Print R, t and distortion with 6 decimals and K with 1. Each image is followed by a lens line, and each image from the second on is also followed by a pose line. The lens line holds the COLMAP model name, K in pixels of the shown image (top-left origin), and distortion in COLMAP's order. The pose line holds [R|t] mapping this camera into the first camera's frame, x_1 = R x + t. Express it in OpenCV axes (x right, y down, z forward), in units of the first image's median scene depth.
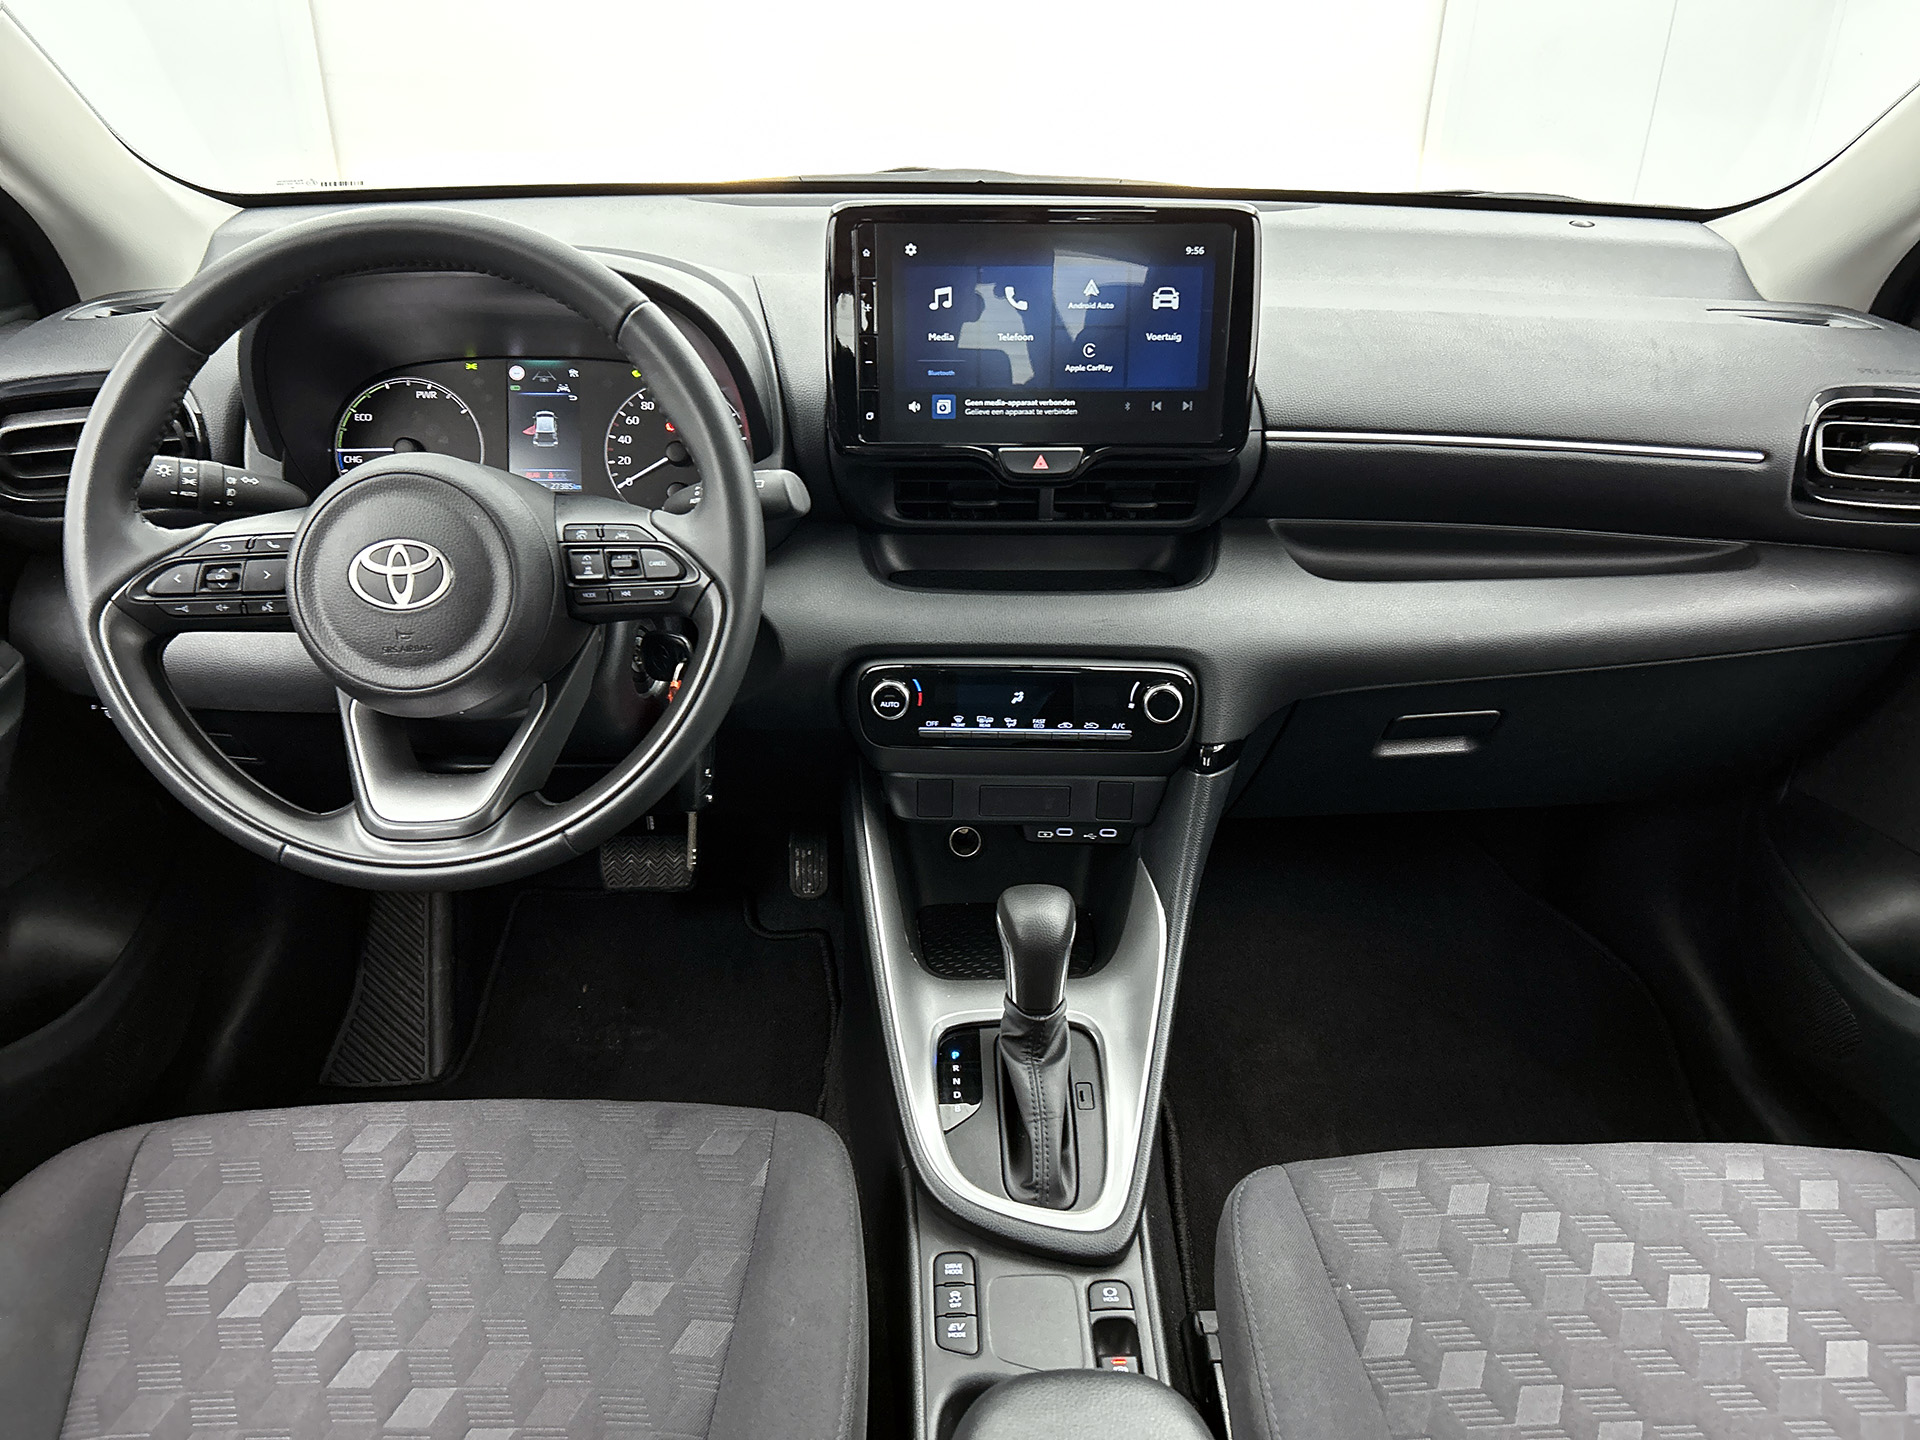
lens RADIAL K [[1444.5, 0, 966.9], [0, 1444.5, 708.0], [0, 0, 1]] dist [-0.004984, 0.003166]
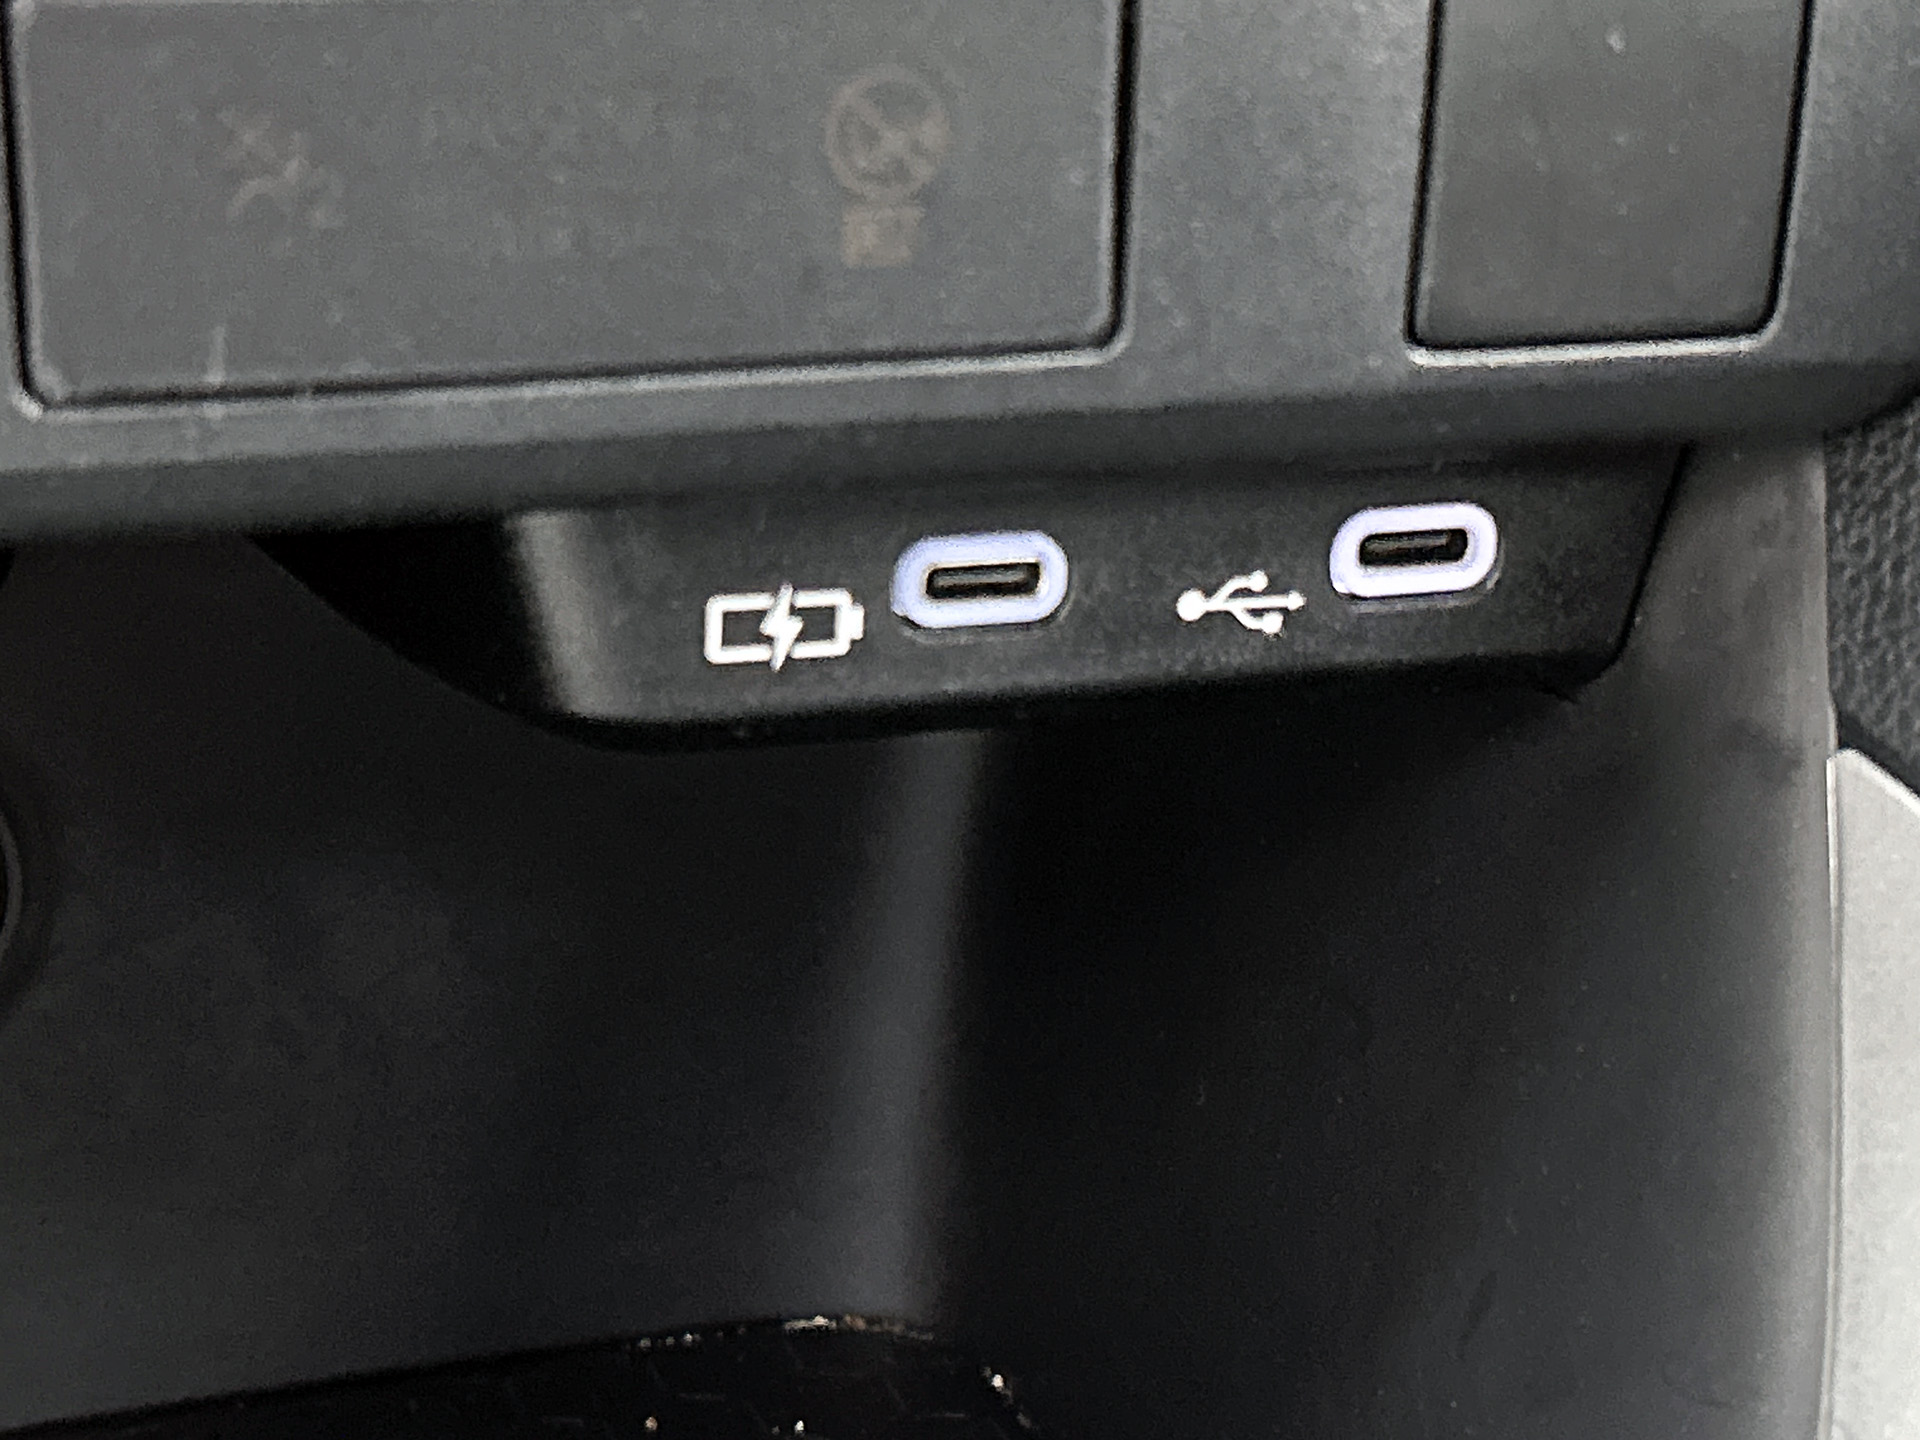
lens RADIAL K [[3827.4, 0, 955.9], [0, 3827.4, 794.8], [0, 0, 1]] dist [0.181393, -0.162095]
pose [[0.949513, -0.101276, 0.296933, -0.008530], [0.093235, 0.994793, 0.041158, 0.095650], [-0.299555, -0.011396, 0.954011, 0.821807]]
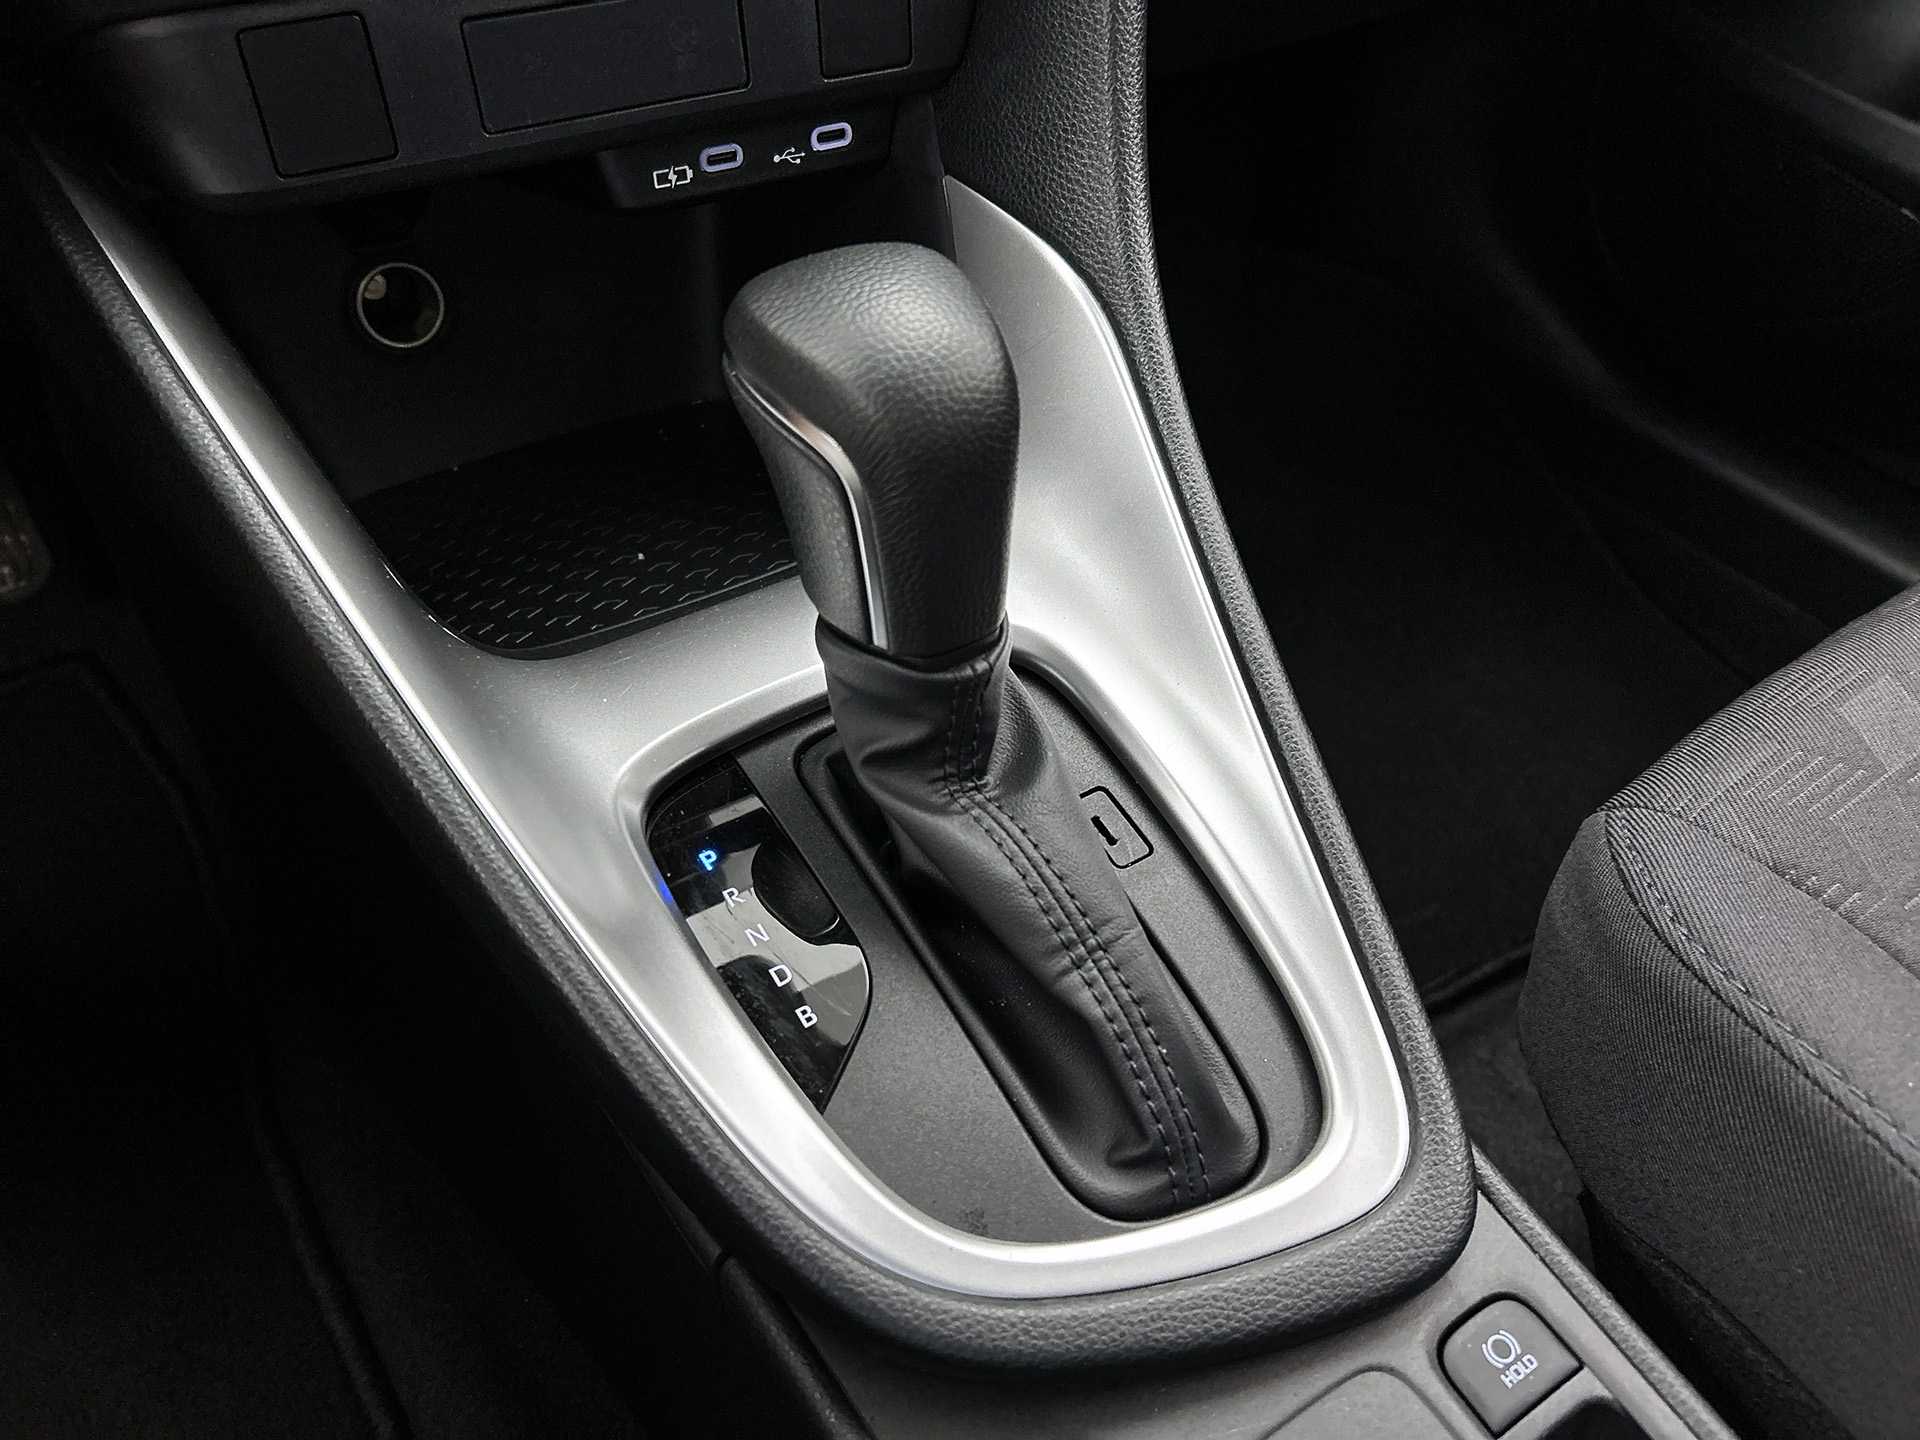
lens RADIAL K [[1444.5, 0, 966.9], [0, 1444.5, 708.0], [0, 0, 1]] dist [-0.004984, 0.003166]
pose [[0.845190, -0.353391, 0.400959, -0.075162], [0.221679, 0.914423, 0.338659, 0.109874], [-0.486325, -0.197348, 0.851200, 0.691605]]
